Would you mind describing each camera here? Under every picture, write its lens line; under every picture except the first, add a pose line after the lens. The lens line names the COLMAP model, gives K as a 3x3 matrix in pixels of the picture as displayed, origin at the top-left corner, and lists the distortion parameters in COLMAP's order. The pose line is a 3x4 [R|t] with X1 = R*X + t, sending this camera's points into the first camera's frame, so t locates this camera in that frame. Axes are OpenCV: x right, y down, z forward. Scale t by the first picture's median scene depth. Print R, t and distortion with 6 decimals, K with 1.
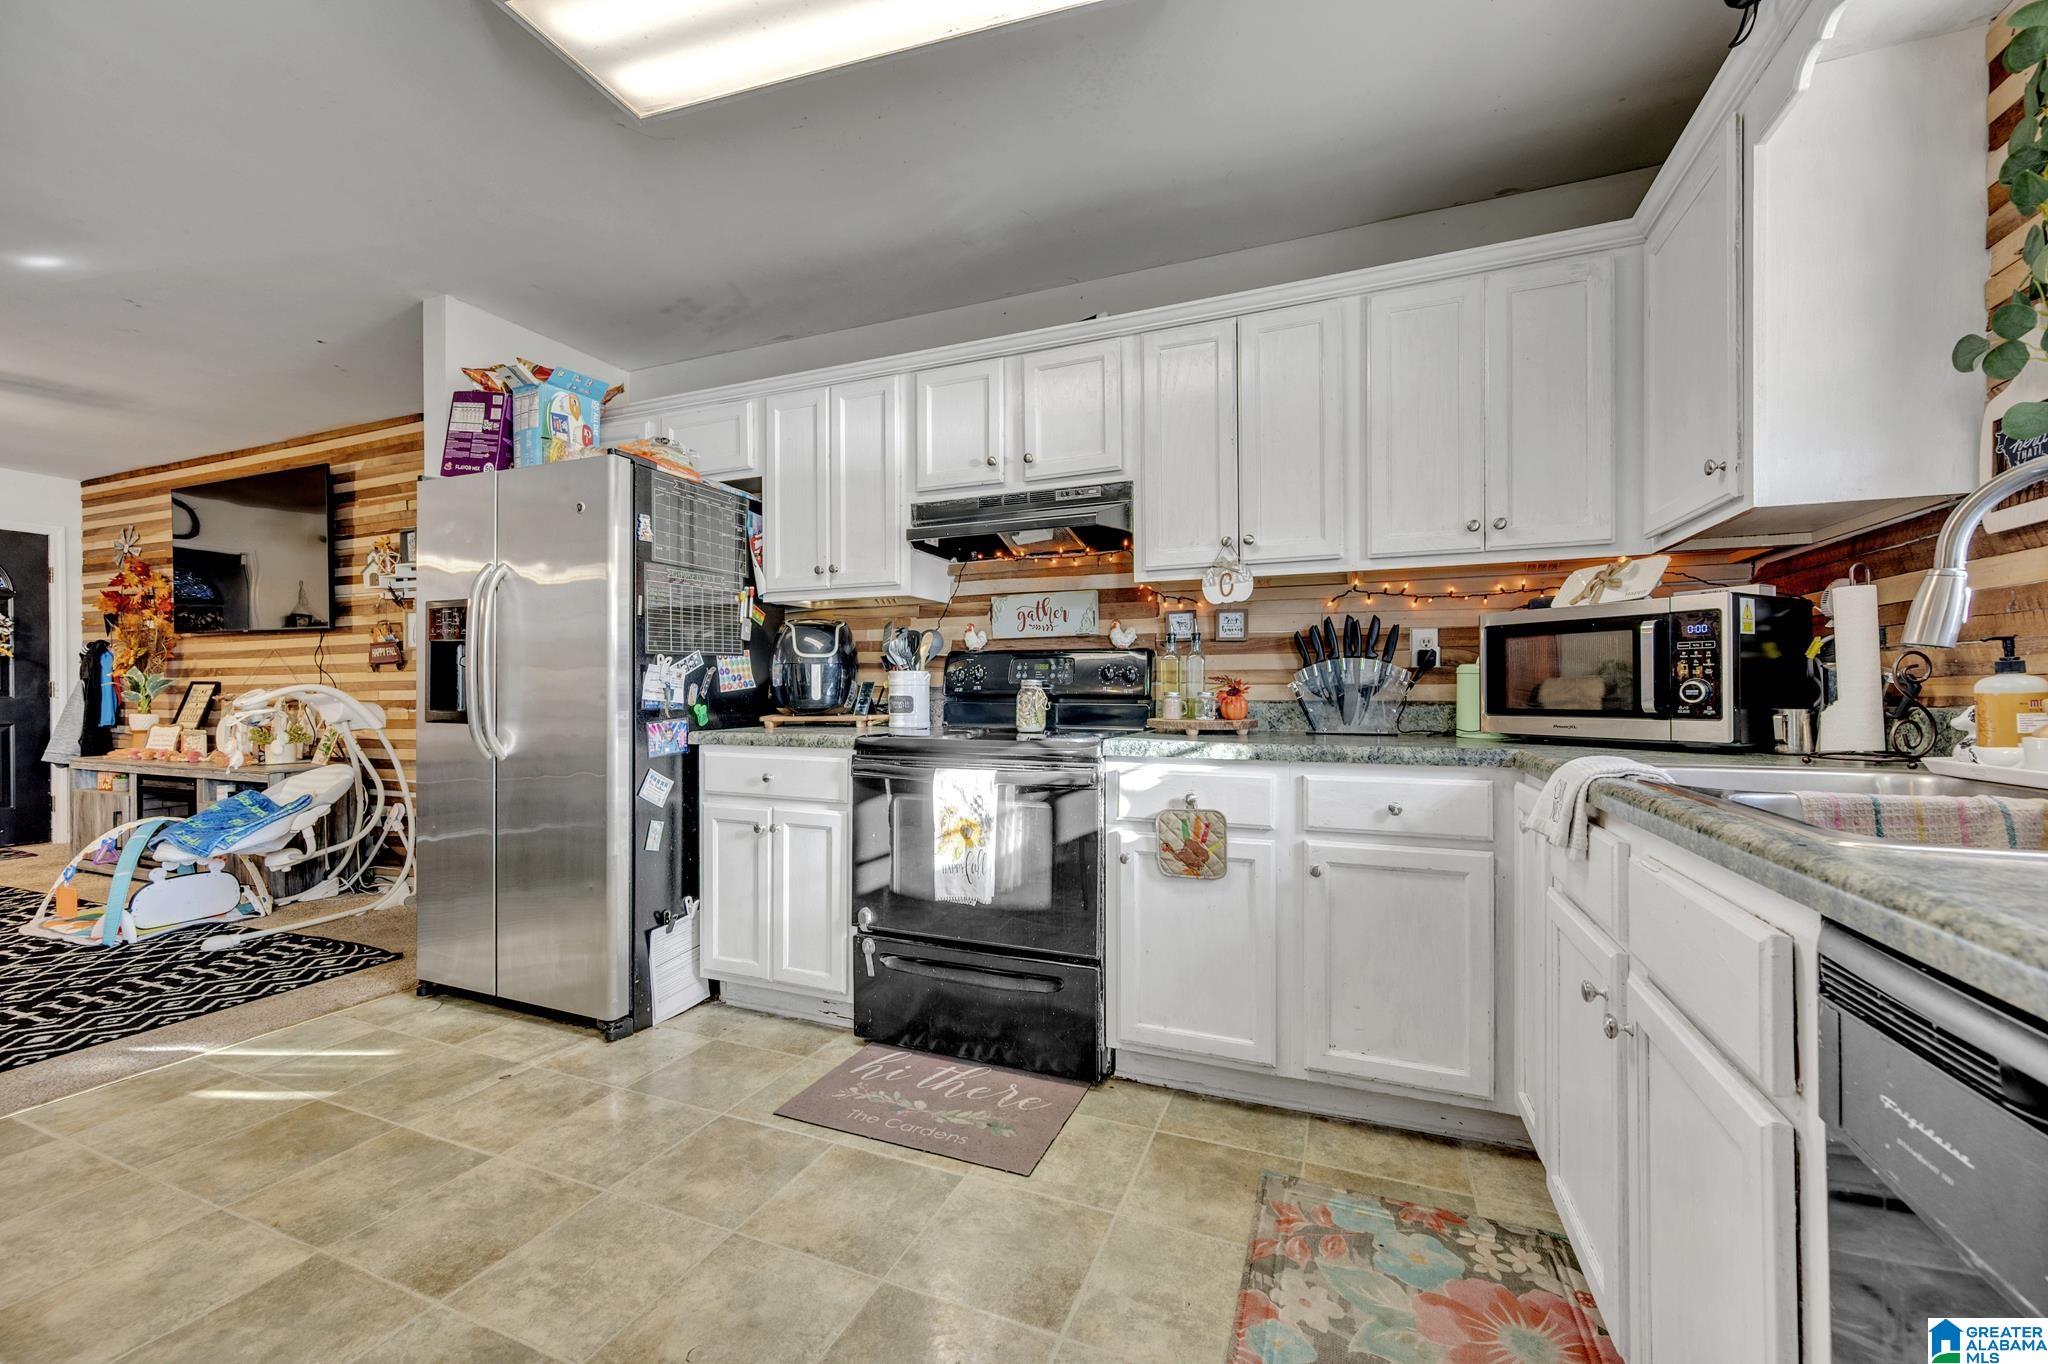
lens RADIAL K [[802.8, 0, 1026.6], [0, 802.8, 689.3], [0, 0, 1]] dist [-0.000595, -0.000148]
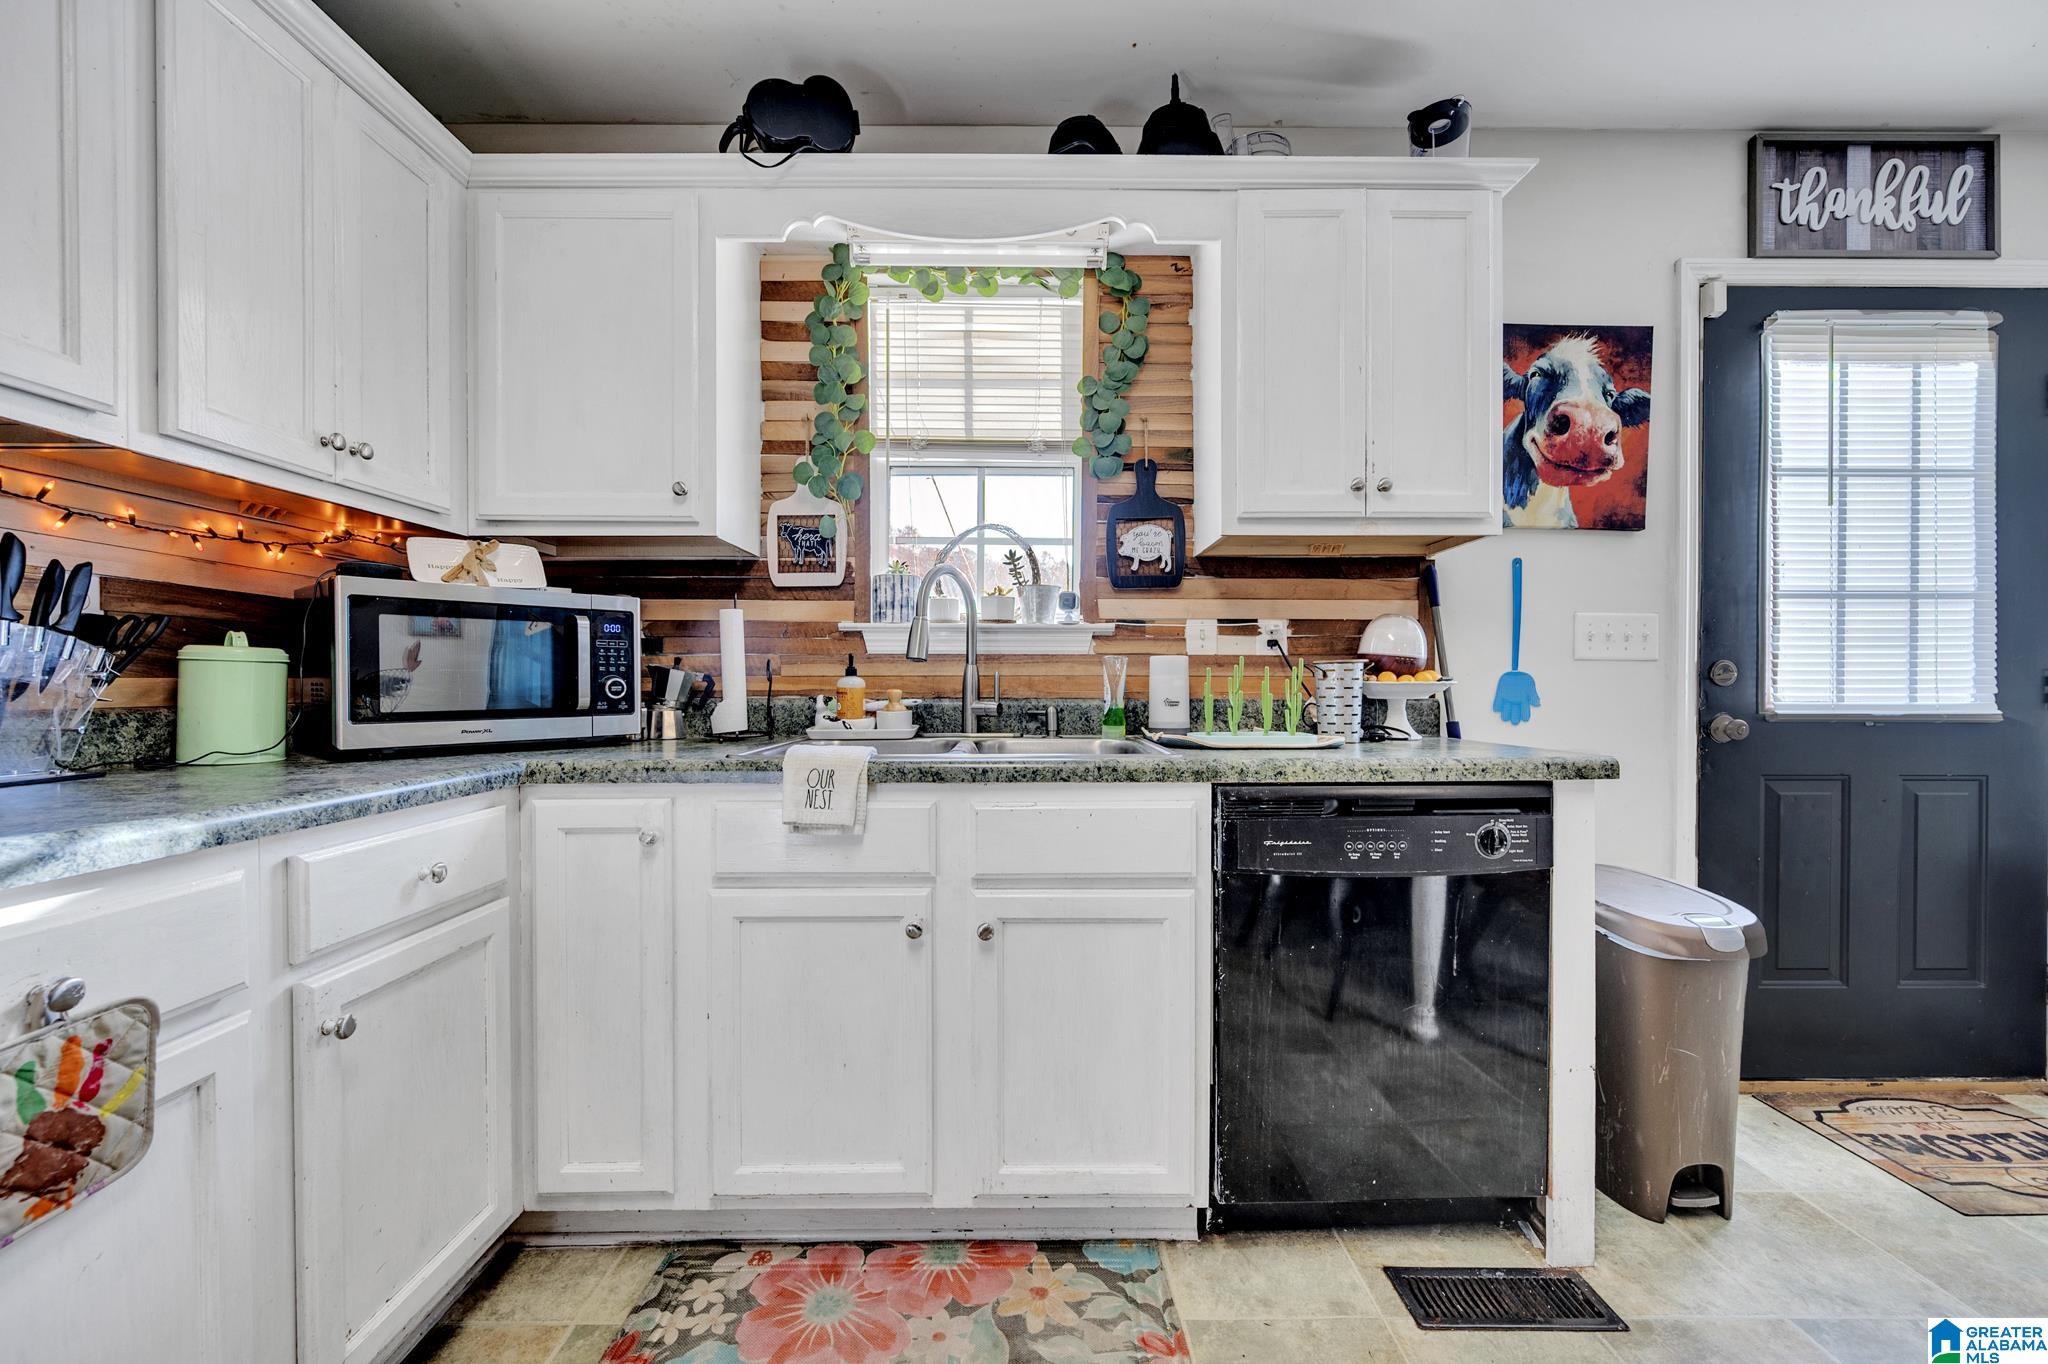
lens RADIAL K [[802.8, 0, 1026.6], [0, 802.8, 689.3], [0, 0, 1]] dist [-0.000595, -0.000148]
pose [[-0.382016, -0.005365, 0.924140, -0.298055], [0.000502, 0.999982, 0.006013, -0.001229], [-0.924155, 0.002761, -0.382007, 0.769375]]
